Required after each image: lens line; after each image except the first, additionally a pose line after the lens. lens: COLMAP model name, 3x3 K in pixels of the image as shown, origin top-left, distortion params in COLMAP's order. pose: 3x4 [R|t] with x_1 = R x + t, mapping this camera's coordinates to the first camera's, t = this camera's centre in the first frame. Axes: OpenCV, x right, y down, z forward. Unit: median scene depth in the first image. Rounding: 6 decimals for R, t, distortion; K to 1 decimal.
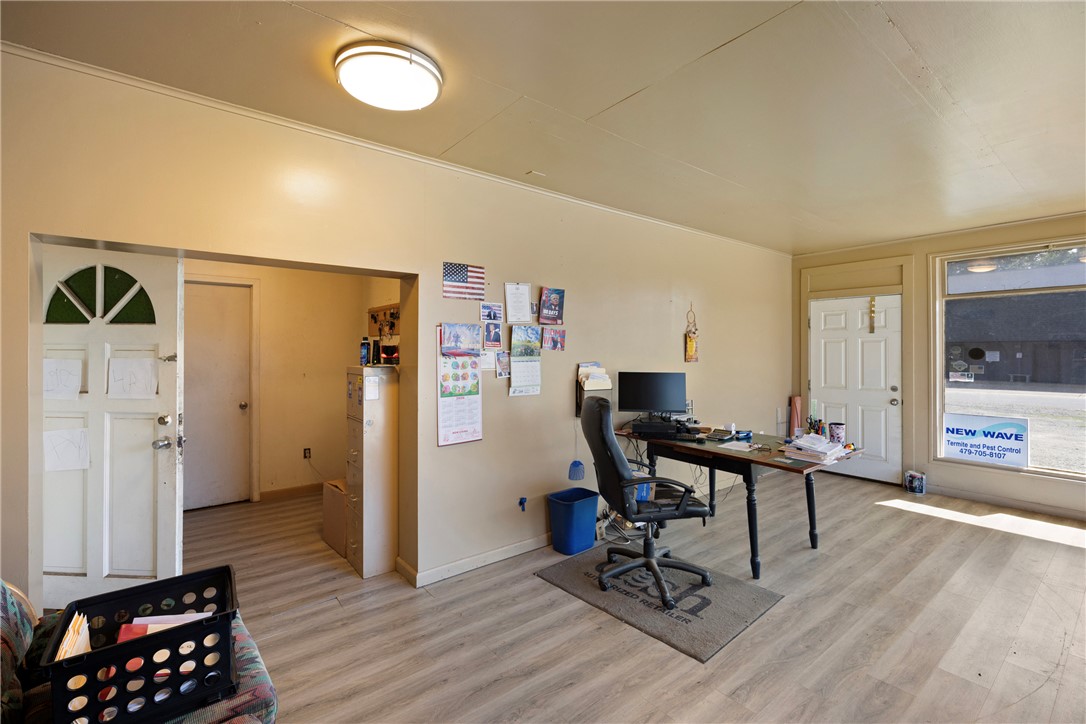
lens RADIAL K [[462.7, 0, 528.1], [0, 462.7, 348.1], [0, 0, 1]] dist [-0.000322, -0.000112]
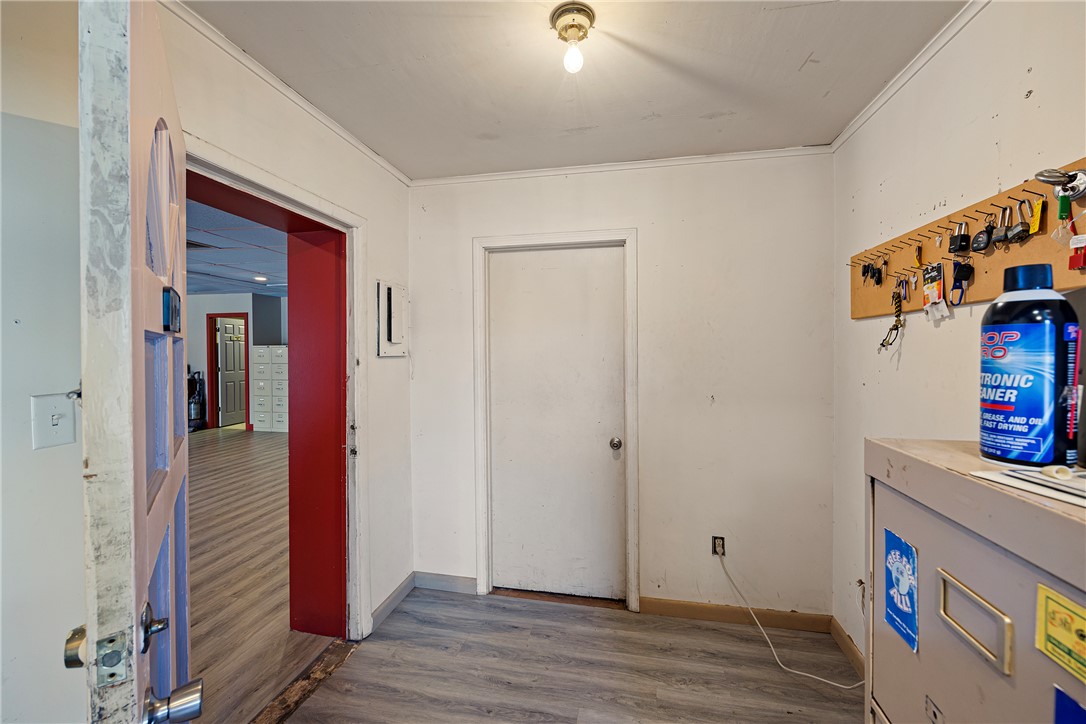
lens RADIAL K [[440.2, 0, 545.6], [0, 440.2, 356.5], [0, 0, 1]] dist [-0.000579, -0.000267]
pose [[0.659380, 0.005168, -0.751792, -0.243151], [0.008826, 0.999854, 0.014614, 0.000939], [0.751758, -0.016271, 0.659238, 0.552016]]
